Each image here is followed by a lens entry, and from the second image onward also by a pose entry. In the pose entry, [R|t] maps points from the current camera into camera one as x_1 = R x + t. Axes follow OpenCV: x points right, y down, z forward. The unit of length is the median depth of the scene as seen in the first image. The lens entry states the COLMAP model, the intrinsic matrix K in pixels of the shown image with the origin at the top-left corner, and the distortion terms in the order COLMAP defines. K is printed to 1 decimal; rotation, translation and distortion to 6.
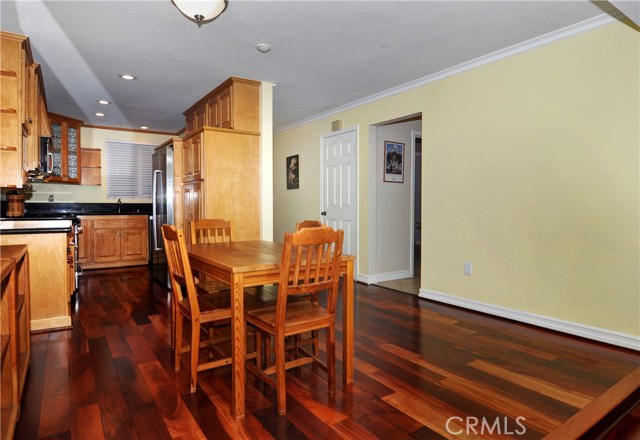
lens RADIAL K [[383.2, 0, 320.0], [0, 383.2, 220.0], [0, 0, 1]] dist [-0.004229, -0.001533]
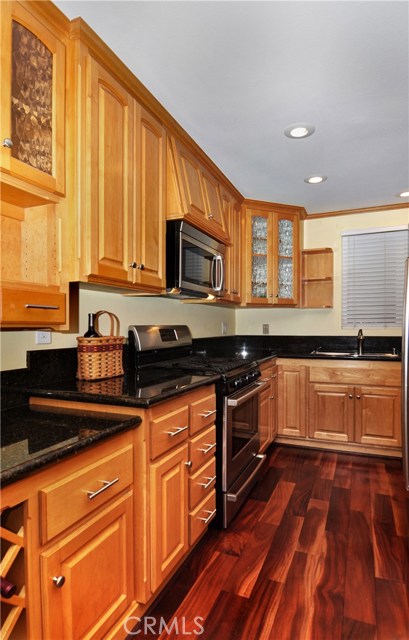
lens RADIAL K [[360.2, 0, 188.6], [0, 360.2, 331.2], [0, 0, 1]] dist [0.000059, 0.000013]
pose [[0.514101, 0.012412, -0.857640, -0.230456], [-0.029309, 0.999566, -0.003103, -0.052435], [0.857229, 0.026731, 0.514241, 0.603359]]
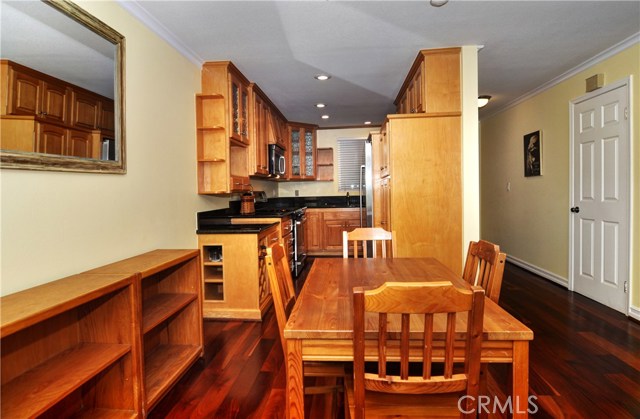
lens RADIAL K [[365.9, 0, 305.3], [0, 365.9, 205.9], [0, 0, 1]] dist [-0.023382, -0.001405]
pose [[0.759679, 0.006478, -0.650266, 0.067406], [-0.000867, 0.999960, 0.008950, -0.030959], [0.650297, -0.006236, 0.759654, 0.169173]]
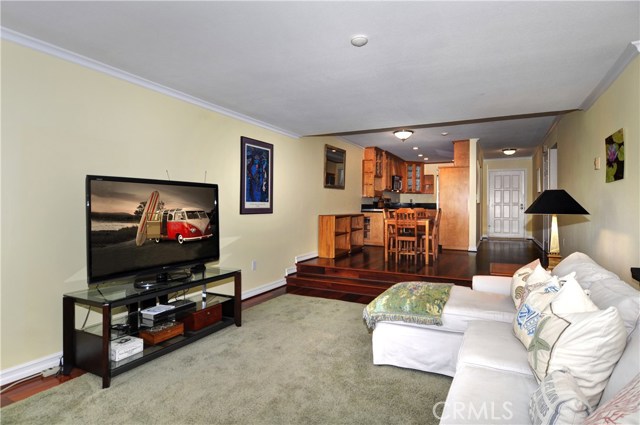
lens RADIAL K [[345.0, 0, 309.4], [0, 345.0, 205.5], [0, 0, 1]] dist [-0.000782, -0.000013]
pose [[0.468523, 0.000686, -0.883451, 0.767350], [-0.038326, 0.999074, -0.019550, 0.030426], [0.882620, 0.043019, 0.468116, -0.395499]]
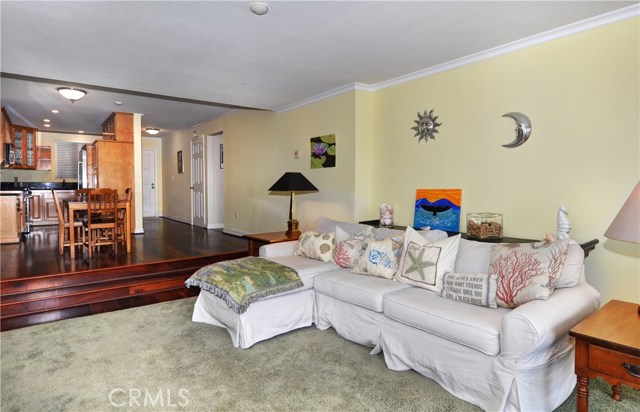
lens RADIAL K [[365.4, 0, 319.5], [0, 365.4, 200.1], [0, 0, 1]] dist [-0.003593, -0.001271]
pose [[0.998387, -0.006423, 0.056402, 0.467935], [0.006434, 0.999979, -0.000003, 0.038605], [-0.056401, 0.000366, 0.998408, -0.573272]]
